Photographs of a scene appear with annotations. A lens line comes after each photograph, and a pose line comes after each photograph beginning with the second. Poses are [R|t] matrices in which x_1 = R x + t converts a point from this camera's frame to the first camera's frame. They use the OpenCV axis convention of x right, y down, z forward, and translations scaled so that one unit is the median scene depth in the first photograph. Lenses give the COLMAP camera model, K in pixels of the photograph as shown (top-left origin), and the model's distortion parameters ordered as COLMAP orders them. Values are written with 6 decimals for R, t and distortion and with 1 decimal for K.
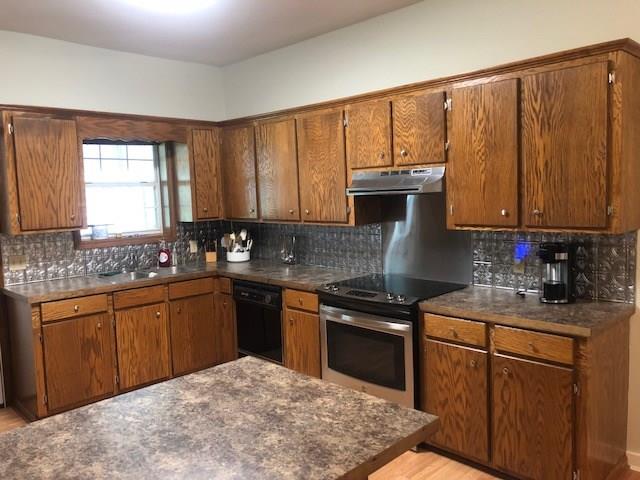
lens RADIAL K [[534.0, 0, 317.0], [0, 534.0, 238.6], [0, 0, 1]] dist [0.028671, -0.015950]
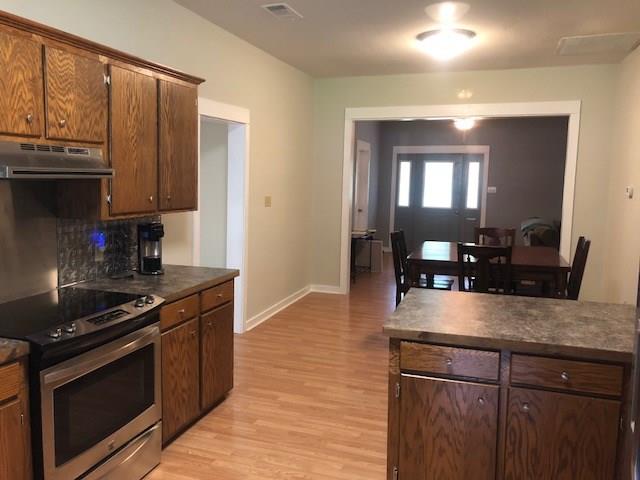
lens RADIAL K [[534.0, 0, 317.7], [0, 534.0, 236.4], [0, 0, 1]] dist [0.028671, -0.015950]
pose [[-0.450145, -0.071068, 0.890123, -0.702000], [0.076297, 0.990121, 0.117636, -0.068571], [-0.889690, 0.120867, -0.440276, 1.082089]]
